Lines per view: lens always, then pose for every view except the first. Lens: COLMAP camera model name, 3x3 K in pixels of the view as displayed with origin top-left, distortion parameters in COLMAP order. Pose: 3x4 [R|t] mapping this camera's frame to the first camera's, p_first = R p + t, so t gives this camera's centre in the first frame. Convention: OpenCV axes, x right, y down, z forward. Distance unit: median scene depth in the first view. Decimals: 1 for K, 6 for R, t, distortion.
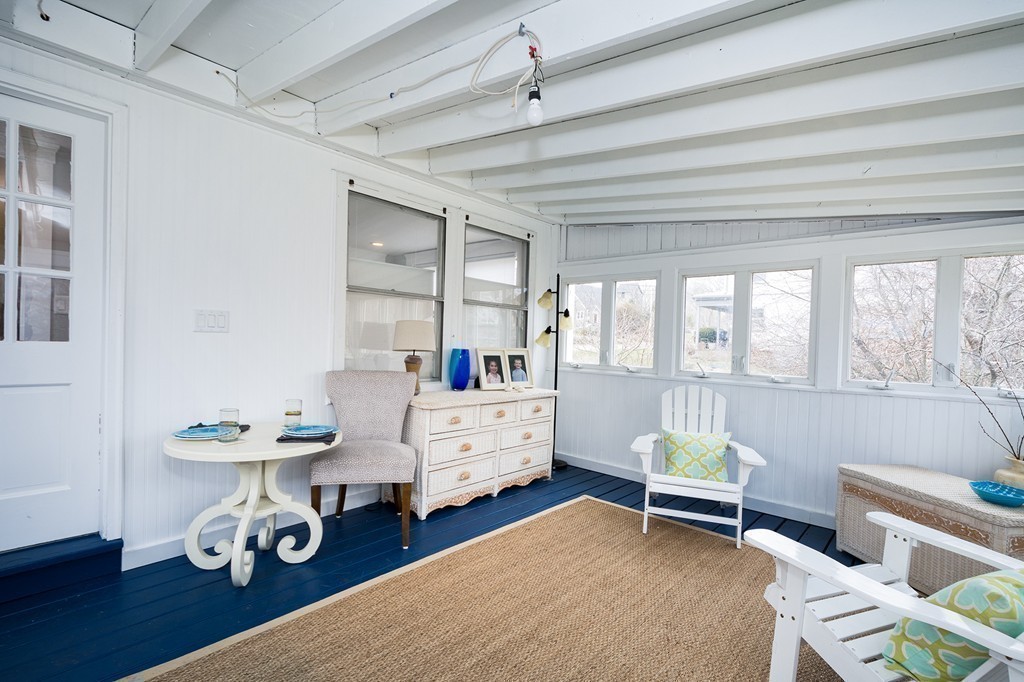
lens RADIAL K [[466.7, 0, 508.2], [0, 466.7, 350.8], [0, 0, 1]] dist [-0.002119, -0.000215]
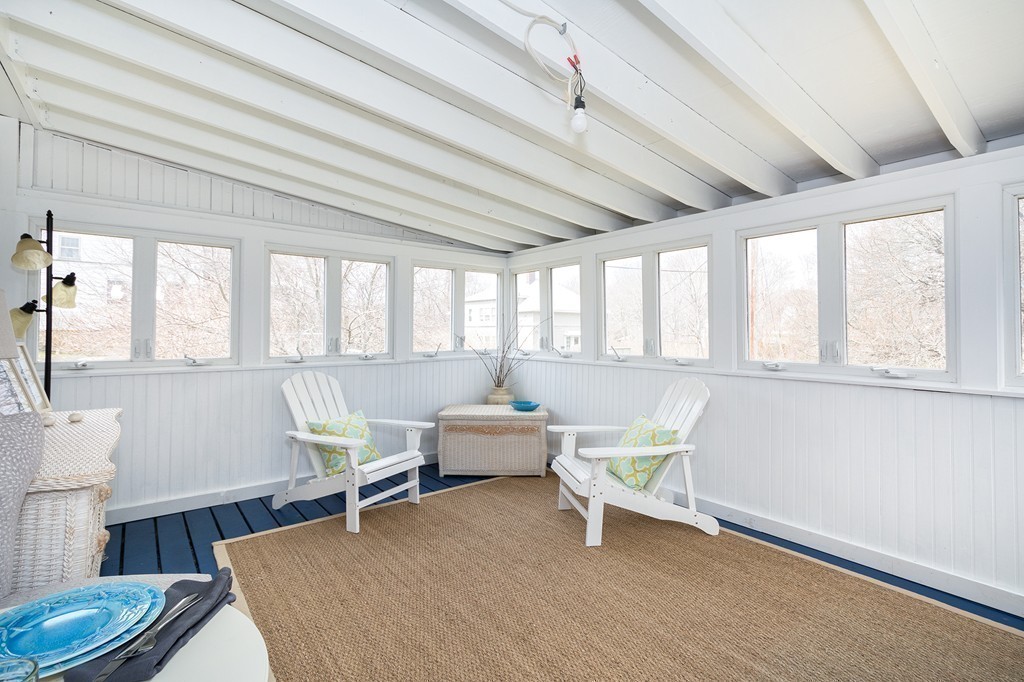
lens RADIAL K [[470.0, 0, 509.8], [0, 470.0, 319.8], [0, 0, 1]] dist [-0.001023, -0.000066]
pose [[0.174269, -0.006133, 0.984679, -0.468861], [0.022514, 0.999744, 0.002242, -0.021859], [-0.984441, 0.021779, 0.174362, 0.435640]]
